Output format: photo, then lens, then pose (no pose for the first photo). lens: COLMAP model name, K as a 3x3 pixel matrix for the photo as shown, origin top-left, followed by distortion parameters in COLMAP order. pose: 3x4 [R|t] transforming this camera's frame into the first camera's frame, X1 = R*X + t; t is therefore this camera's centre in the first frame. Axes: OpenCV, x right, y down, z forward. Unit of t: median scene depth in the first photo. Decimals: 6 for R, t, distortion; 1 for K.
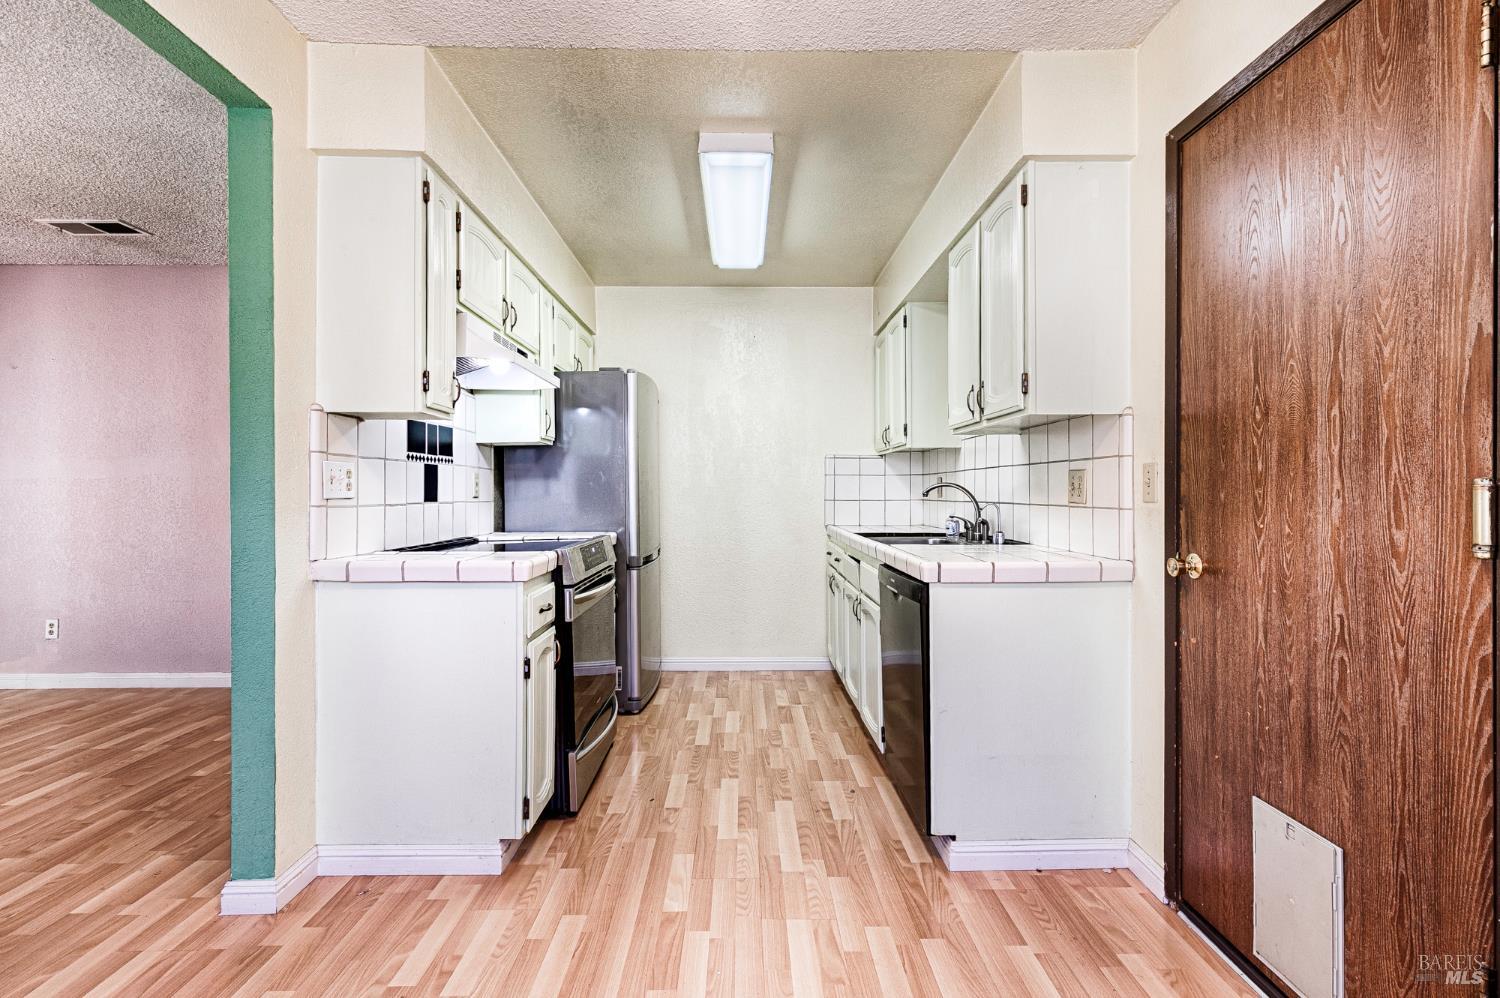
lens RADIAL K [[679.7, 0, 745.9], [0, 679.7, 492.0], [0, 0, 1]] dist [0.003025, 0.000006]
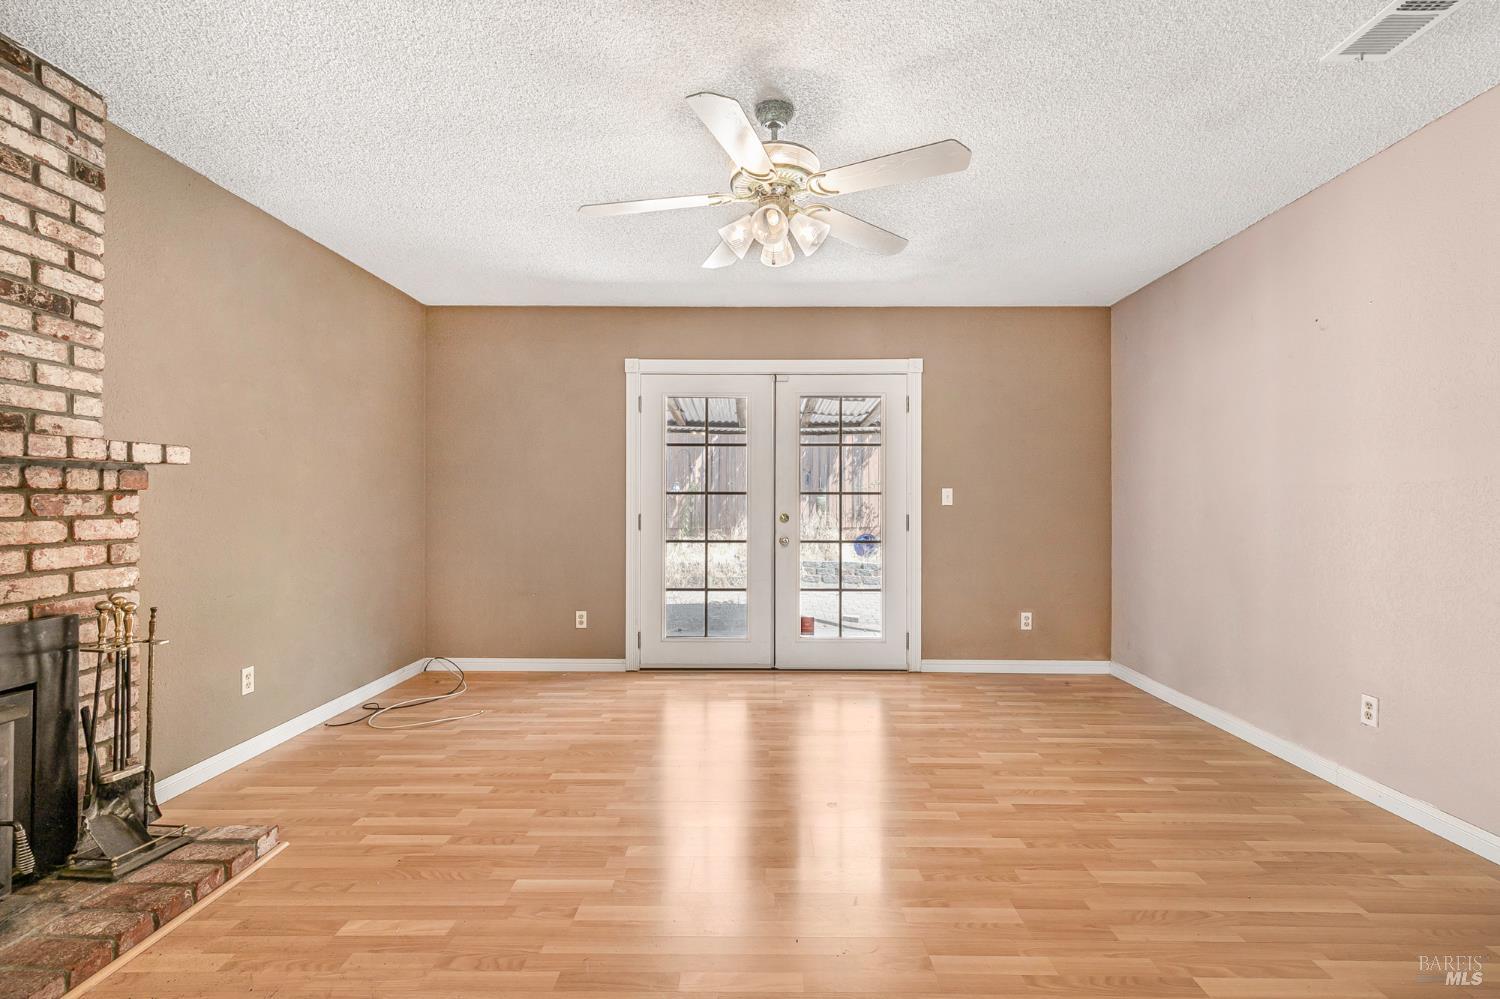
lens RADIAL K [[683.7, 0, 751.9], [0, 683.7, 505.0], [0, 0, 1]] dist [0.000605, -0.000051]
pose [[-0.019212, 0.004285, -0.999806, -0.625106], [-0.000198, 0.999991, 0.004290, -0.001937], [0.999815, 0.000281, -0.019211, 0.751443]]
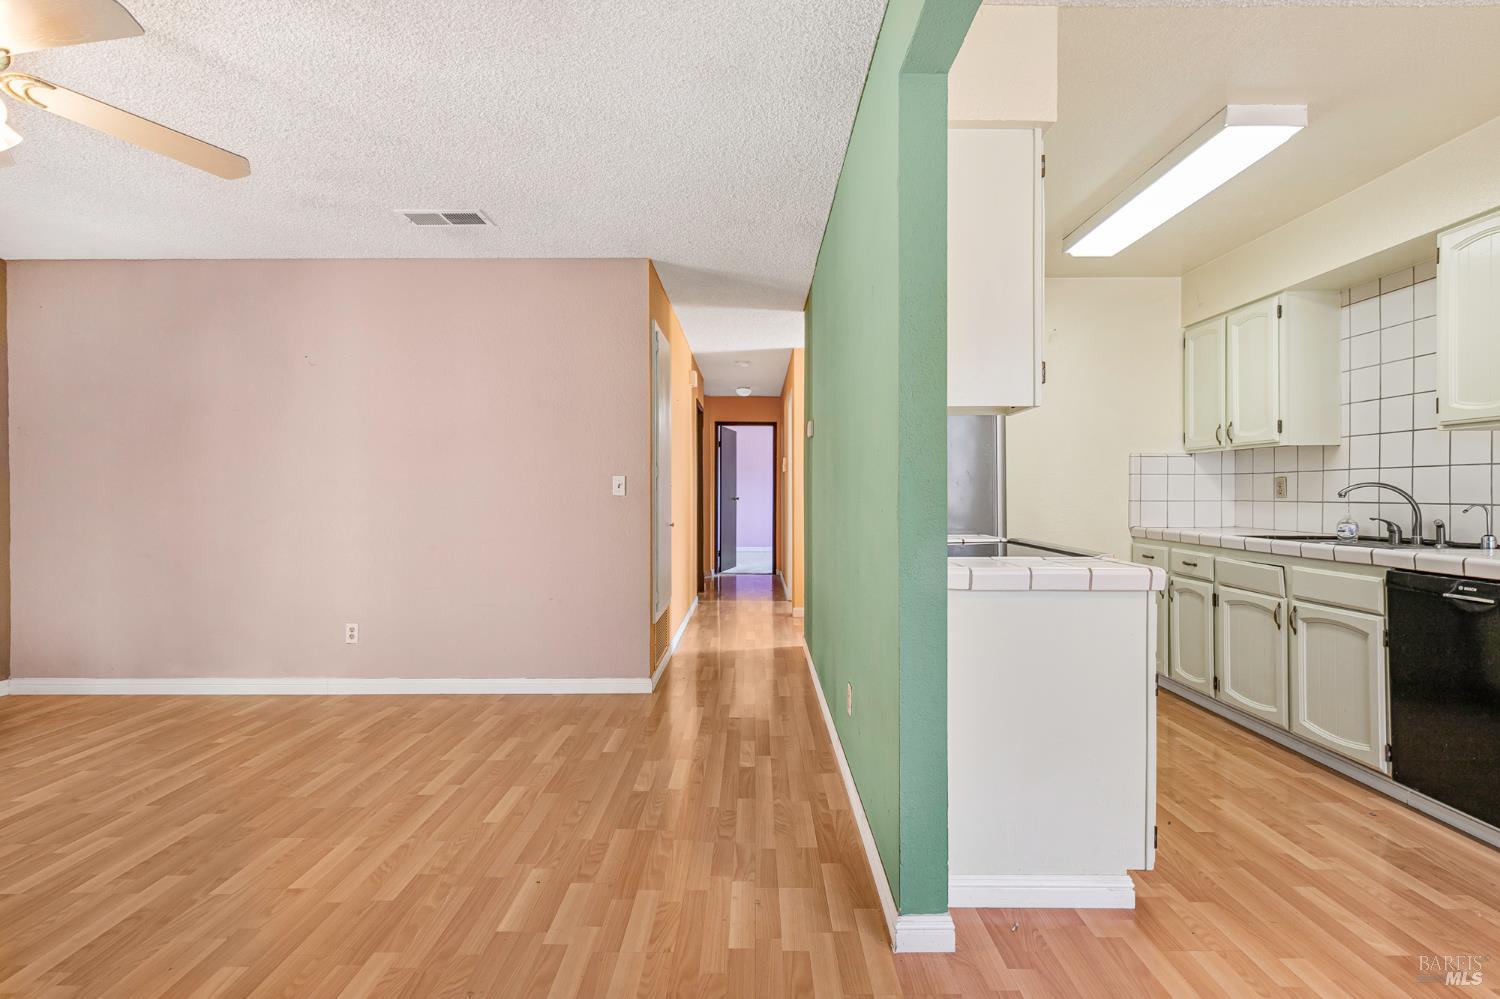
lens RADIAL K [[682.0, 0, 748.3], [0, 682.0, 494.7], [0, 0, 1]] dist [0.002053, 0.000045]
pose [[0.999868, -0.000326, -0.016238, -0.790373], [0.000401, 0.999989, 0.004630, -0.002189], [0.016236, -0.004636, 0.999857, 0.063851]]
